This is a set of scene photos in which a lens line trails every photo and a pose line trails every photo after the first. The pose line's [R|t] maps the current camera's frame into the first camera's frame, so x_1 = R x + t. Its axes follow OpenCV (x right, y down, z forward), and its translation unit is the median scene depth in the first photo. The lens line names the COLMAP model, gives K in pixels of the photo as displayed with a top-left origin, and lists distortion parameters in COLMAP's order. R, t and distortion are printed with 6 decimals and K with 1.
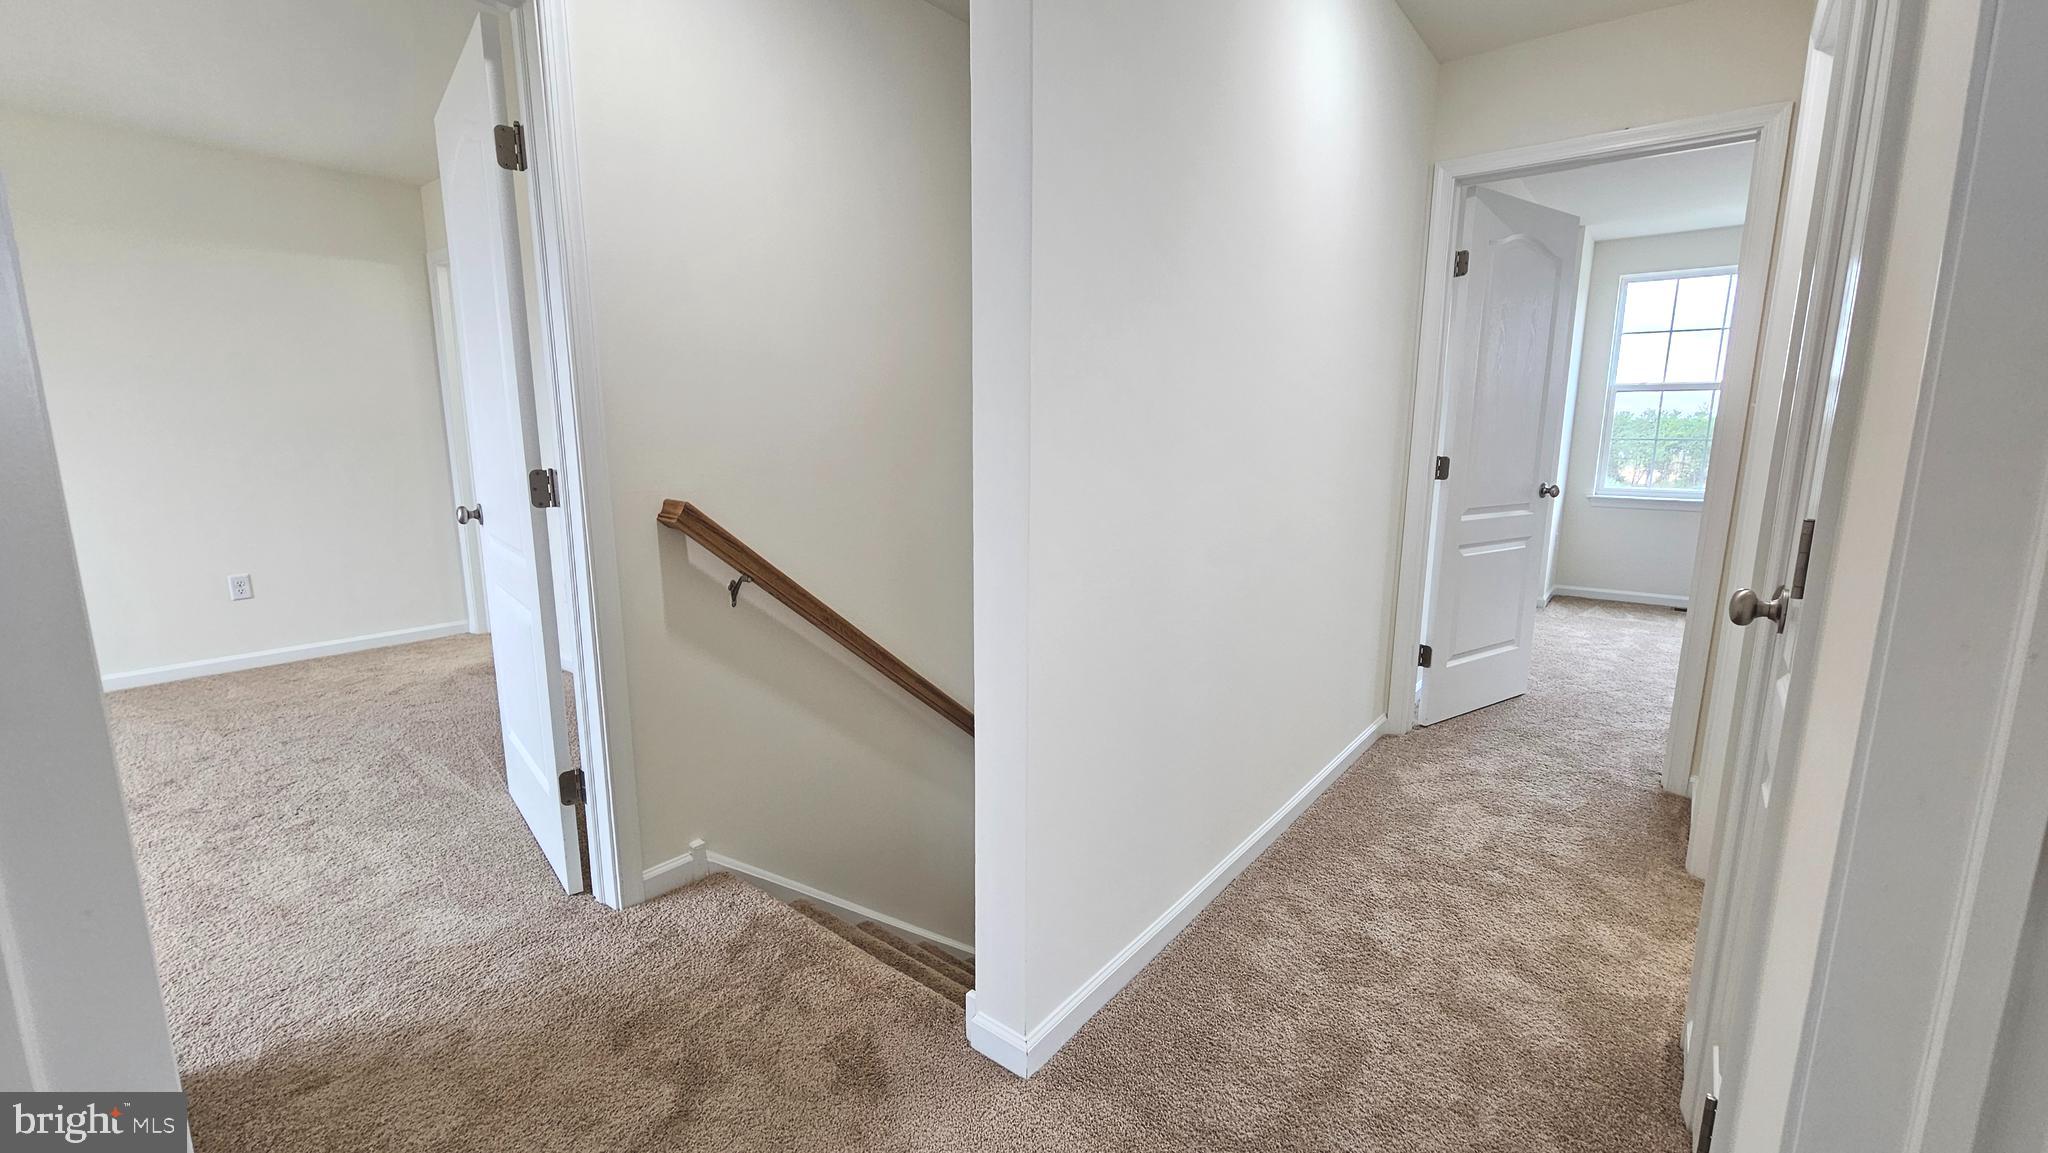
lens RADIAL K [[843.7, 0, 1022.5], [0, 843.7, 585.7], [0, 0, 1]] dist [0.000562, 0.000190]
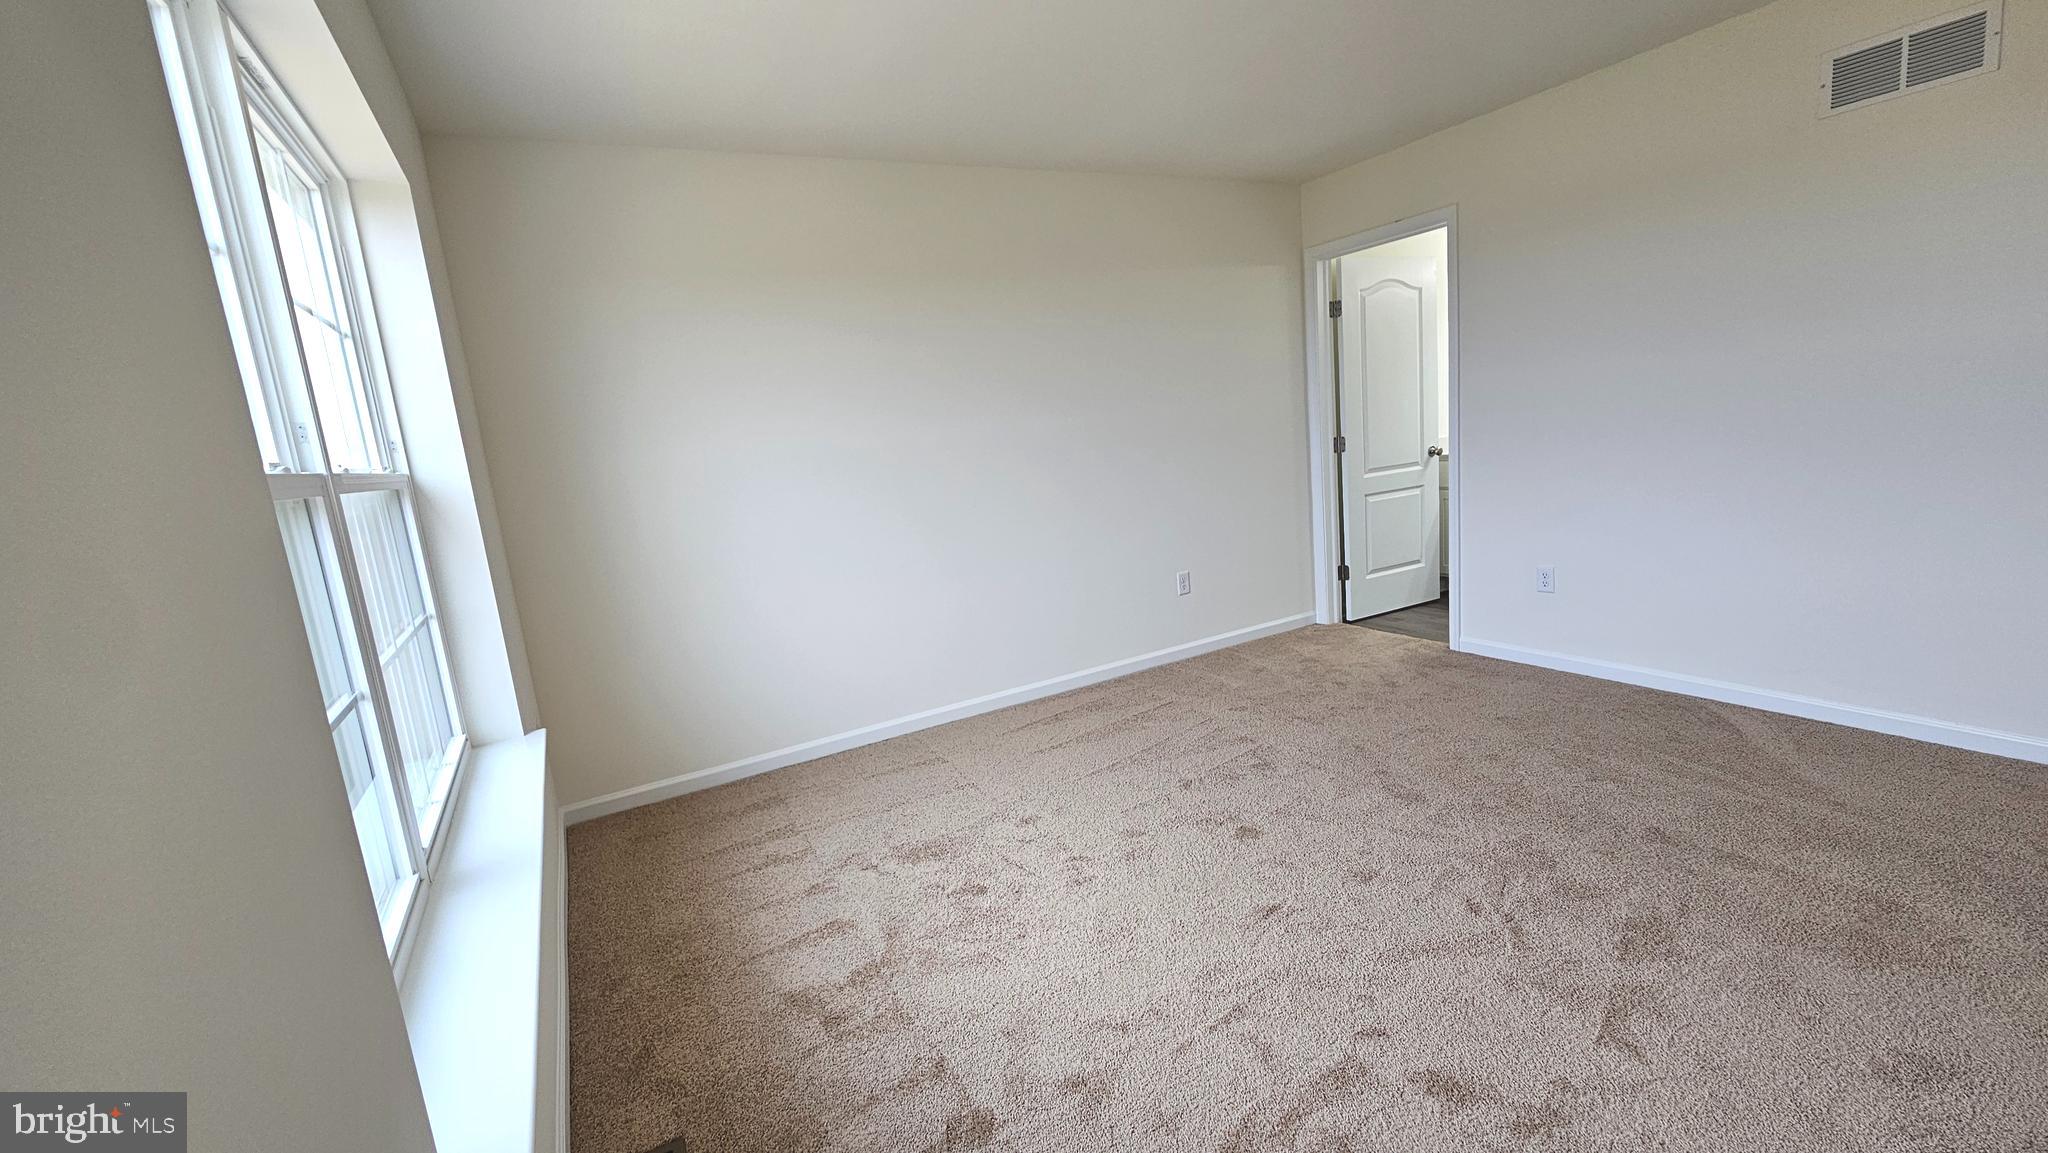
lens RADIAL K [[843.7, 0, 1016.7], [0, 843.7, 575.7], [0, 0, 1]] dist [0.000562, 0.000190]
pose [[0.918900, -0.018896, -0.394037, -0.753245], [0.022194, 0.999746, 0.003813, -0.017339], [0.393865, -0.012249, 0.919087, -0.087947]]
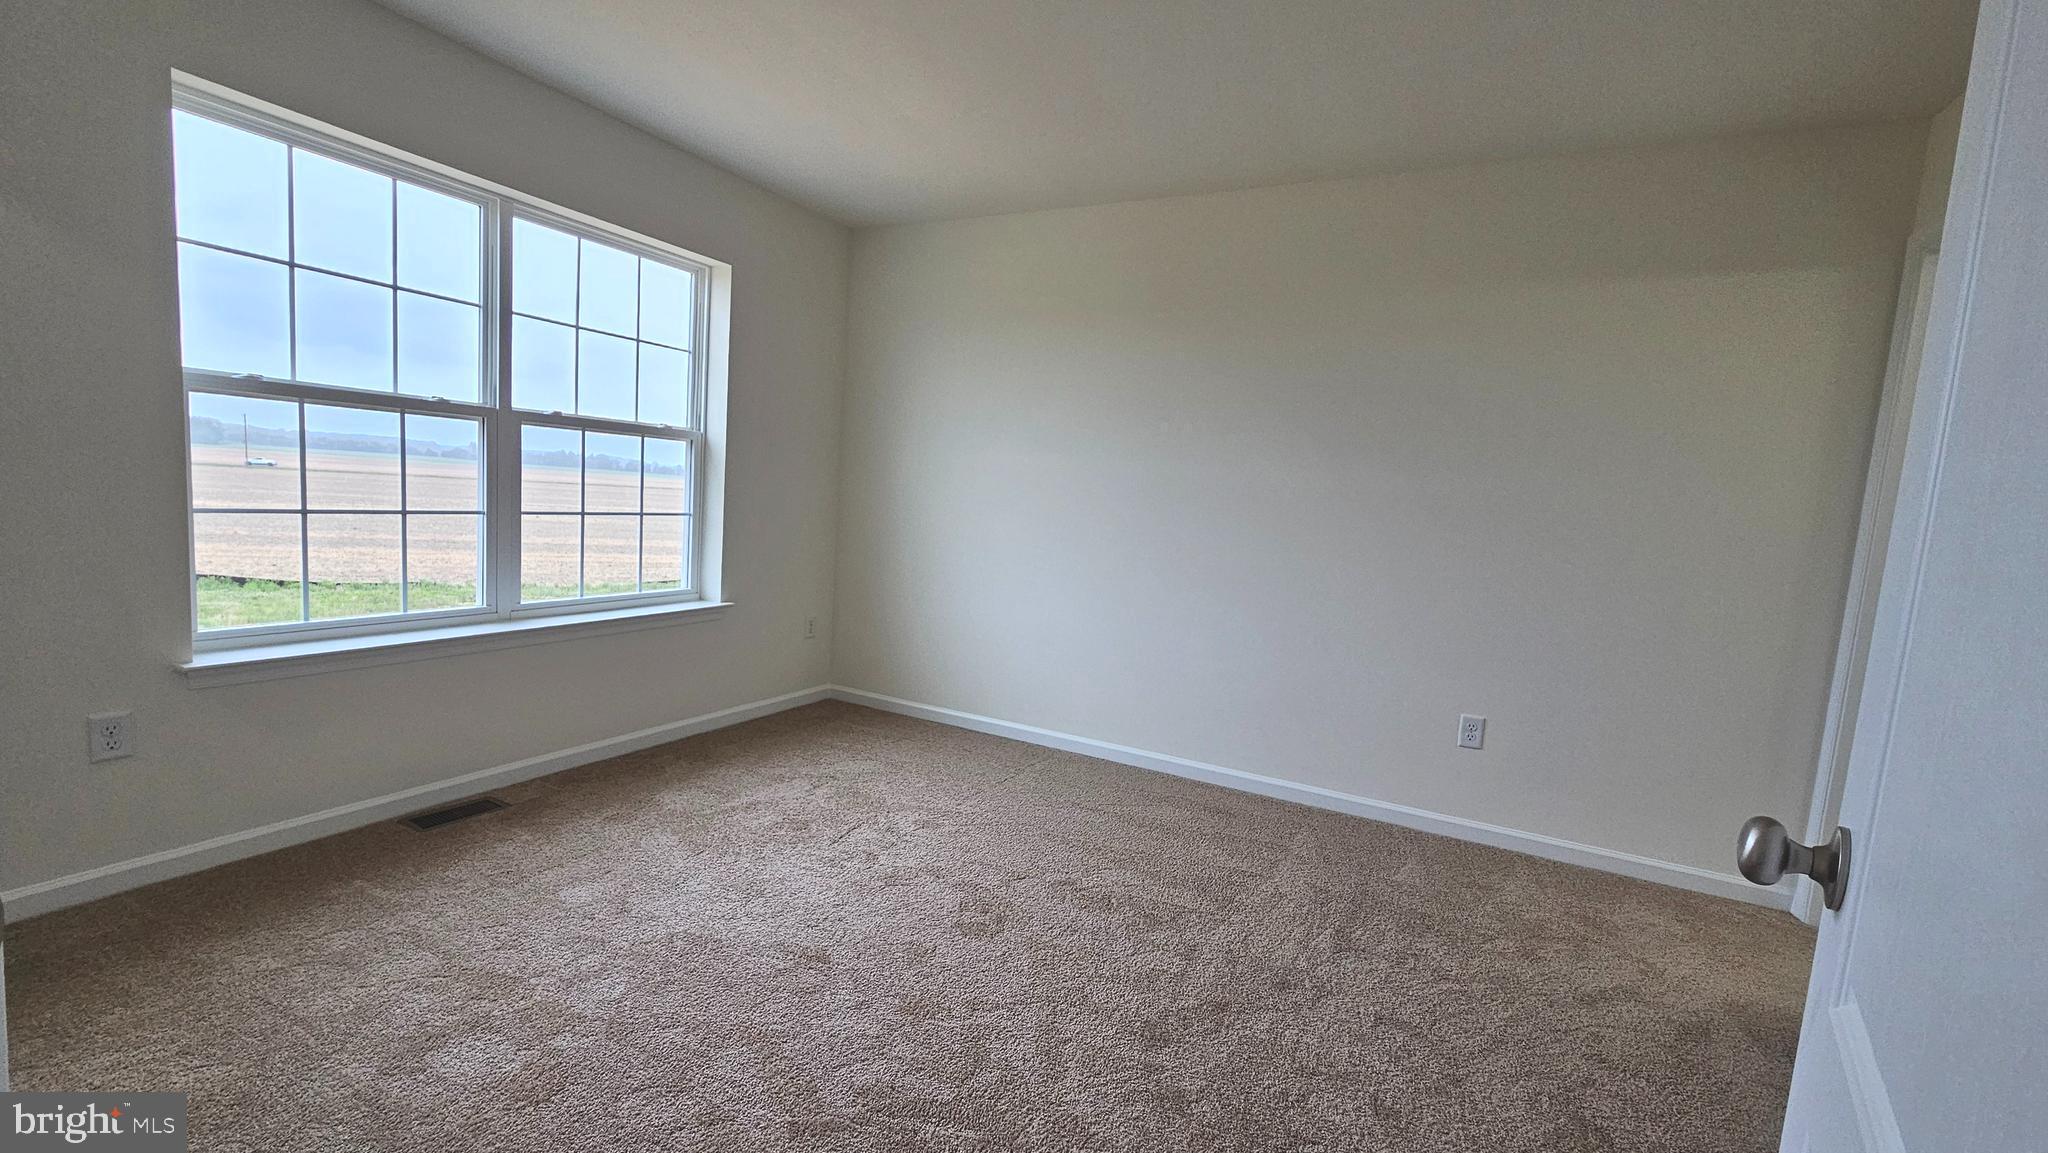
lens RADIAL K [[843.7, 0, 1026.2], [0, 843.7, 579.8], [0, 0, 1]] dist [0.000562, 0.000190]
pose [[0.187879, 0.111906, -0.975796, -0.302862], [-0.251672, 0.965805, 0.062304, -0.082406], [0.949401, 0.233875, 0.209618, 0.466971]]
